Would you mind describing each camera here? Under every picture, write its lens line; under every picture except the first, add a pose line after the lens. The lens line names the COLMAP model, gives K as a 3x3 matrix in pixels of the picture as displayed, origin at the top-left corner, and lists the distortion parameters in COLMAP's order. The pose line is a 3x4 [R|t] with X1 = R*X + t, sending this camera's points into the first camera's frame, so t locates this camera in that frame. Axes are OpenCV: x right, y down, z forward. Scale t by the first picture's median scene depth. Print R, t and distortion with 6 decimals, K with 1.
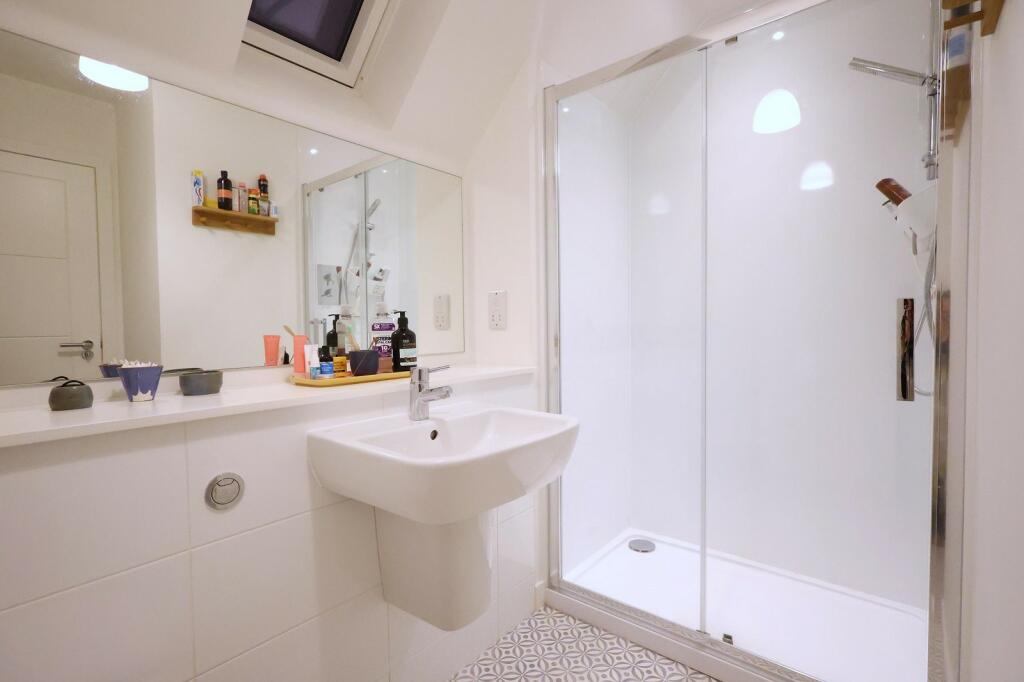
lens RADIAL K [[486.7, 0, 511.3], [0, 486.7, 339.9], [0, 0, 1]] dist [-0.000975, -0.000196]
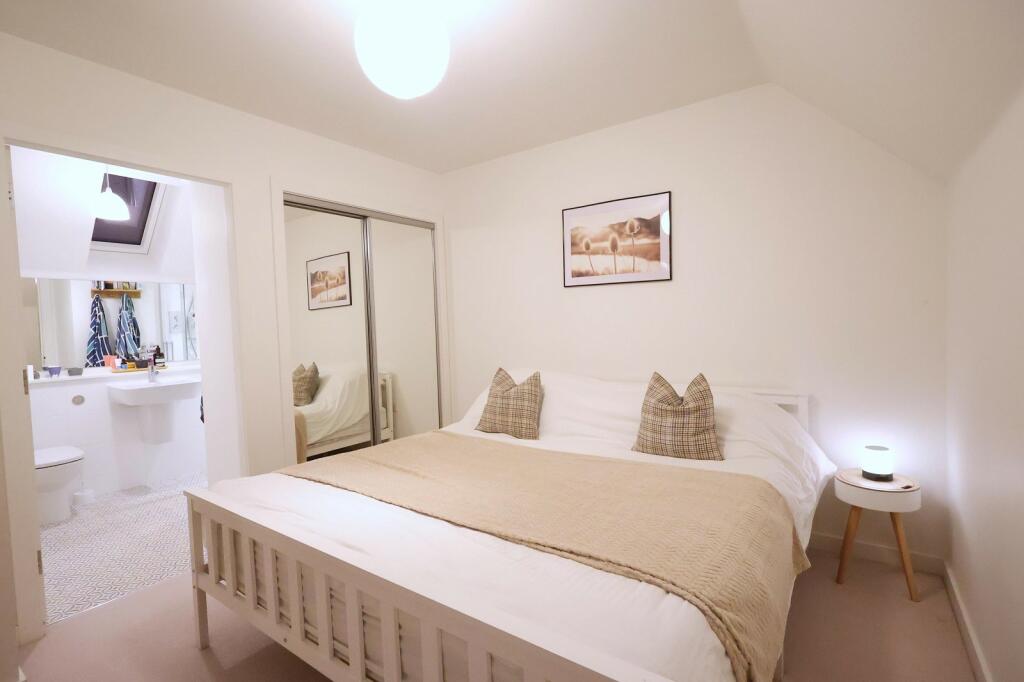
lens RADIAL K [[474.0, 0, 513.1], [0, 474.0, 343.6], [0, 0, 1]] dist [0.000855, 0.000249]
pose [[0.997419, -0.021207, 0.068593, 2.081136], [0.020027, 0.999640, 0.017849, -0.099322], [-0.068947, -0.016429, 0.997485, -2.382146]]
